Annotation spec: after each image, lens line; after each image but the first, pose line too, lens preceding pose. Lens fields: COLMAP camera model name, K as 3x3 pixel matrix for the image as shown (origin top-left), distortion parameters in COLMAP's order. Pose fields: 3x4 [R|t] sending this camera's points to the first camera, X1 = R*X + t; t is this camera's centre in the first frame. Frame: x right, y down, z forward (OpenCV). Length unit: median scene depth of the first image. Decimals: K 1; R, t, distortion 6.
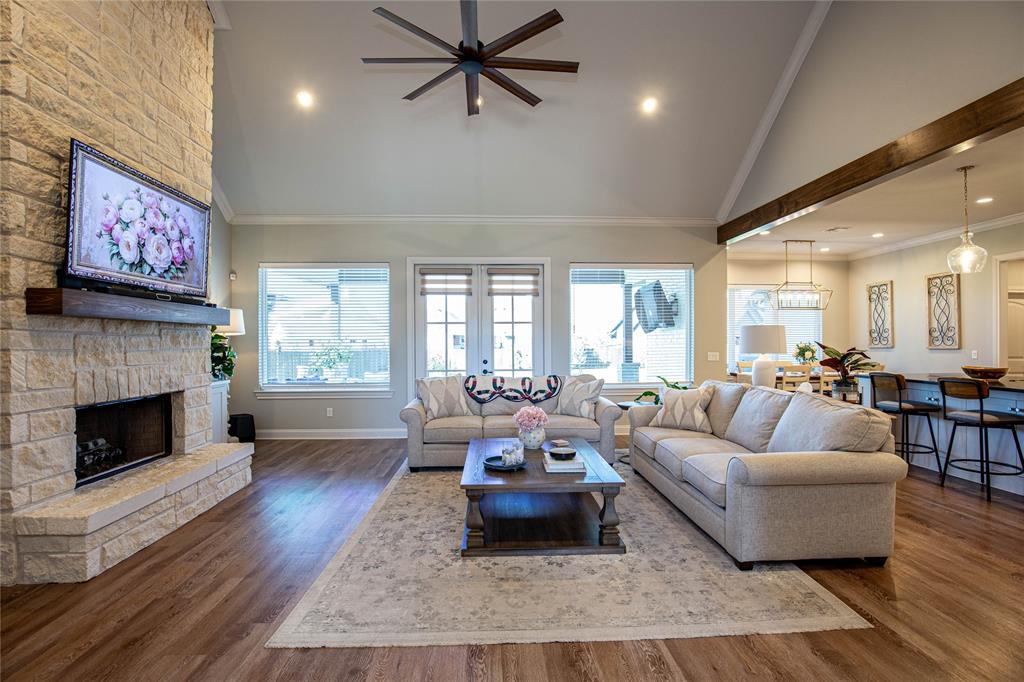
lens RADIAL K [[468.8, 0, 513.1], [0, 468.8, 342.6], [0, 0, 1]] dist [-0.028604, 0.002373]
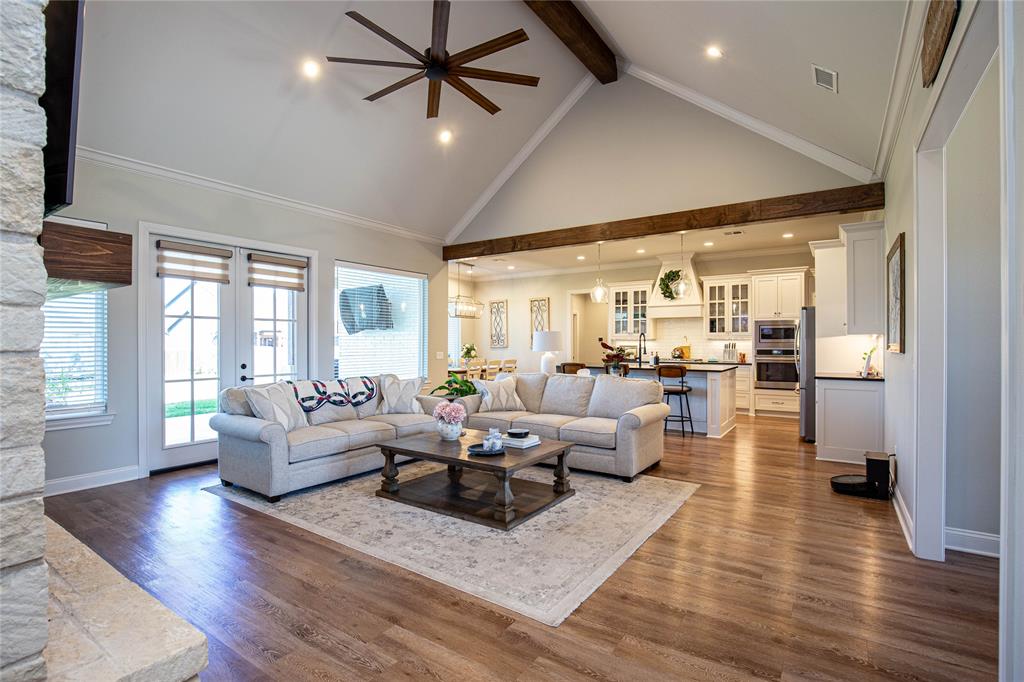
lens RADIAL K [[481.0, 0, 510.3], [0, 481.0, 344.5], [0, 0, 1]] dist [-0.017665, 0.000191]
pose [[0.610485, 0.000215, 0.792028, -0.441907], [-0.000659, 1.000000, 0.000236, 0.002217], [-0.792027, -0.000666, 0.610485, 0.121211]]
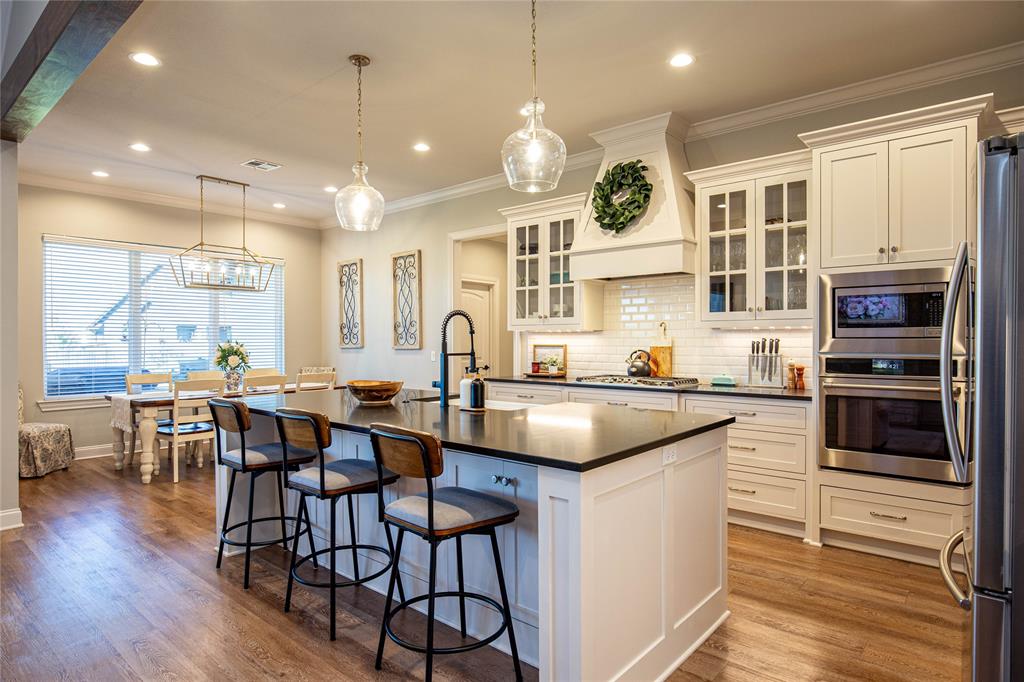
lens RADIAL K [[572.5, 0, 513.6], [0, 572.5, 343.6], [0, 0, 1]] dist [-0.005146, -0.002037]
pose [[0.692953, -0.003805, 0.720972, 0.421276], [0.000833, 0.999990, 0.004477, -0.000112], [-0.720982, -0.002502, 0.692949, 0.224913]]
